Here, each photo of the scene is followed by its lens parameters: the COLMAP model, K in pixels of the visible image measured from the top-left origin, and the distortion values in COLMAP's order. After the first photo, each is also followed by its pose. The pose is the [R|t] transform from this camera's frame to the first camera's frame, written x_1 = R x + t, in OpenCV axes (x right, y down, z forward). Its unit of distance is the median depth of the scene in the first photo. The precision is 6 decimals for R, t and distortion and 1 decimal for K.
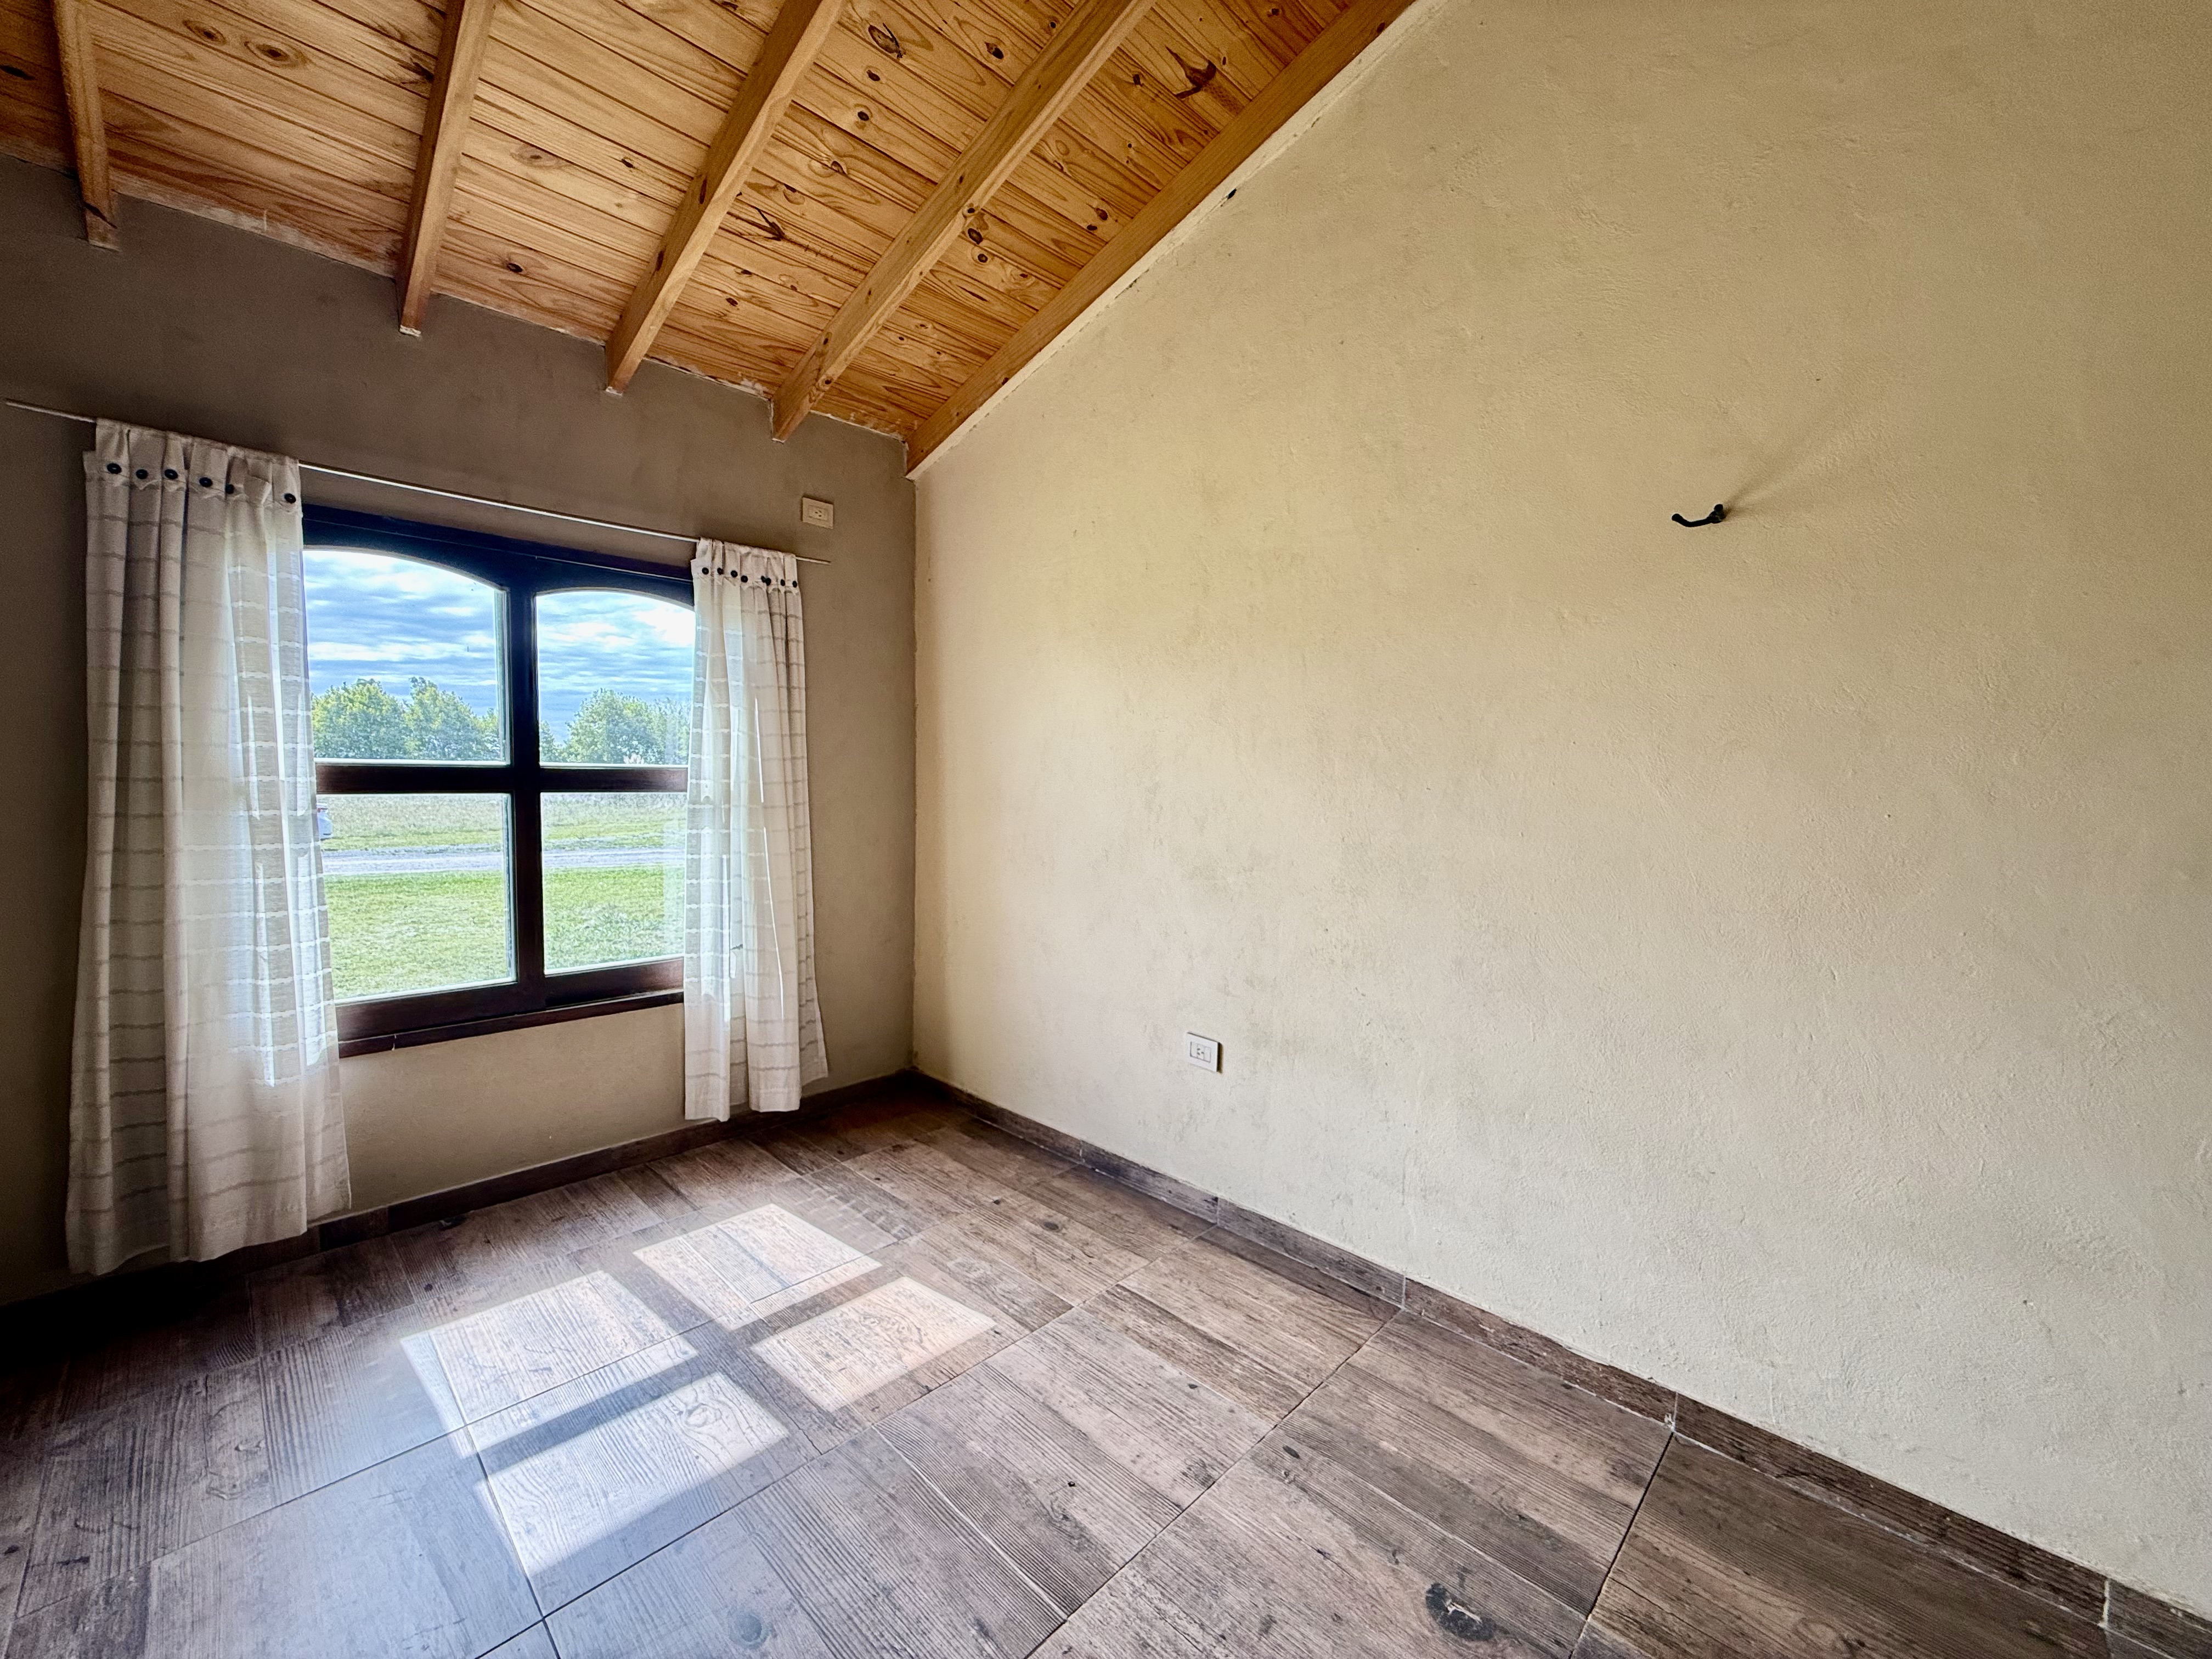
lens RADIAL K [[876.8, 0, 1098.8], [0, 876.8, 830.0], [0, 0, 1]] dist [-0.001538, -0.000179]
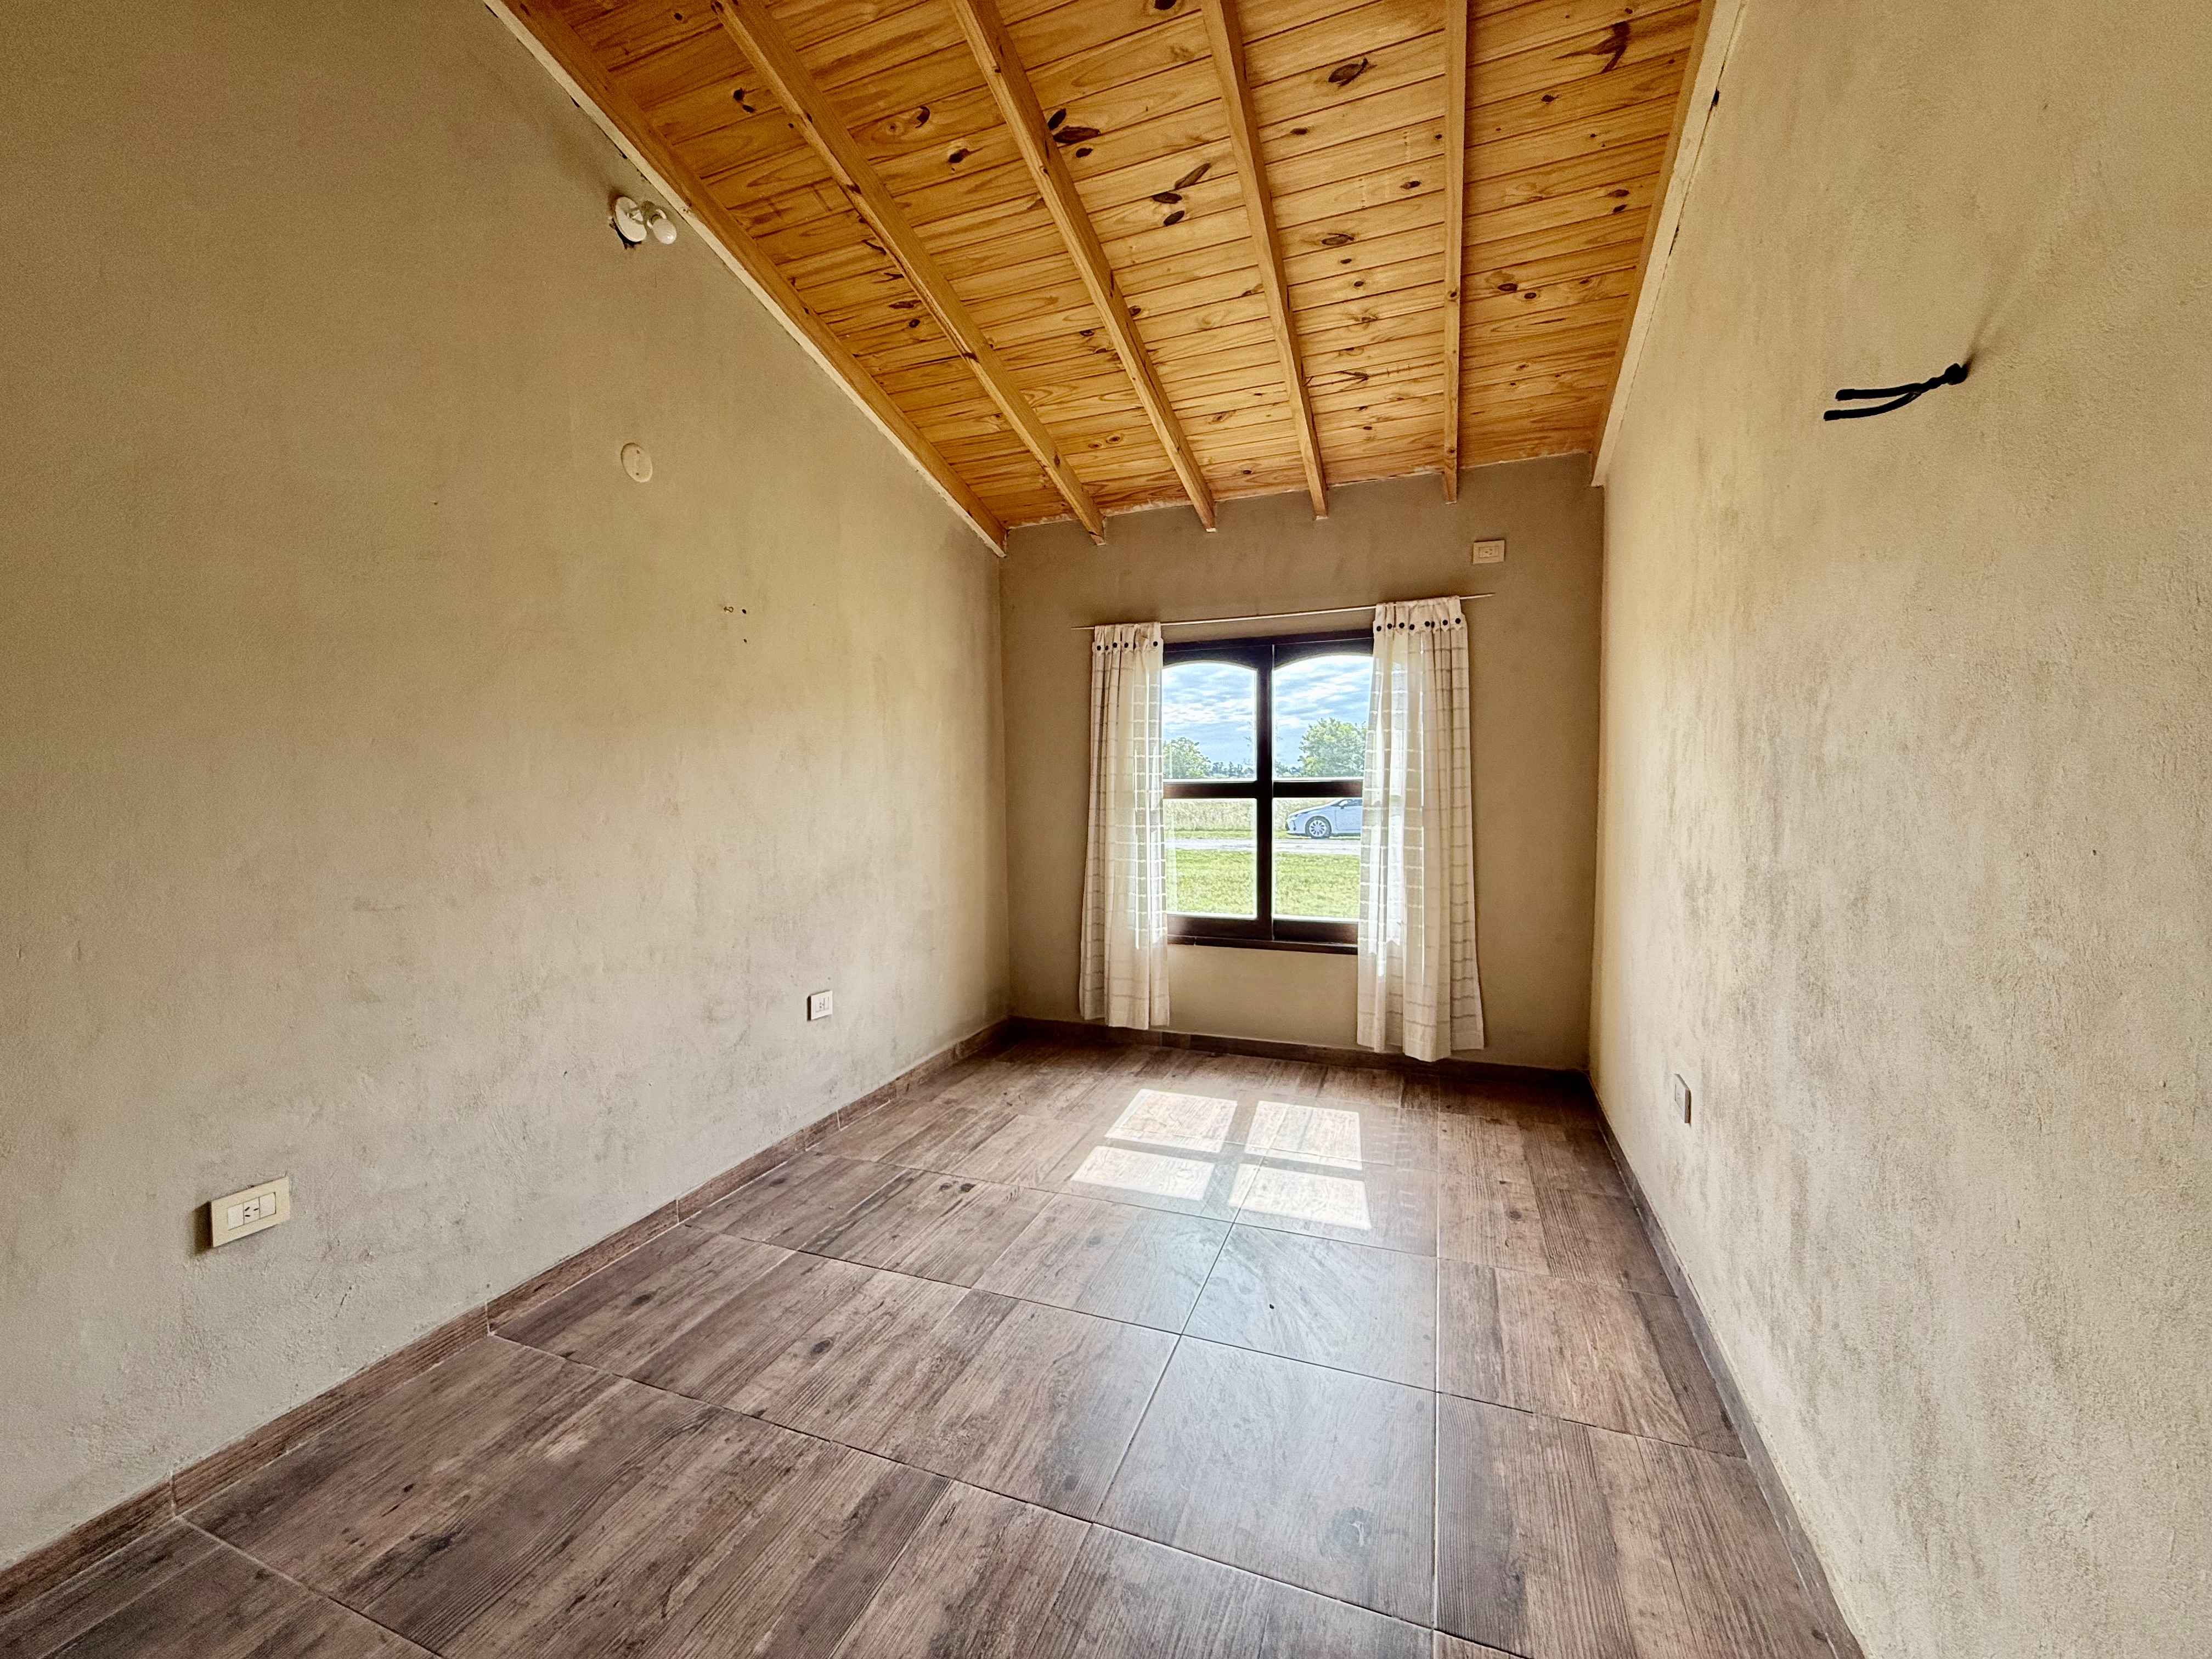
lens RADIAL K [[876.8, 0, 1098.8], [0, 876.8, 830.0], [0, 0, 1]] dist [-0.001538, -0.000179]
pose [[0.395608, 0.035428, -0.917736, 0.672629], [-0.036542, 0.999072, 0.022815, -0.010969], [0.917692, 0.024510, 0.396535, 0.117659]]
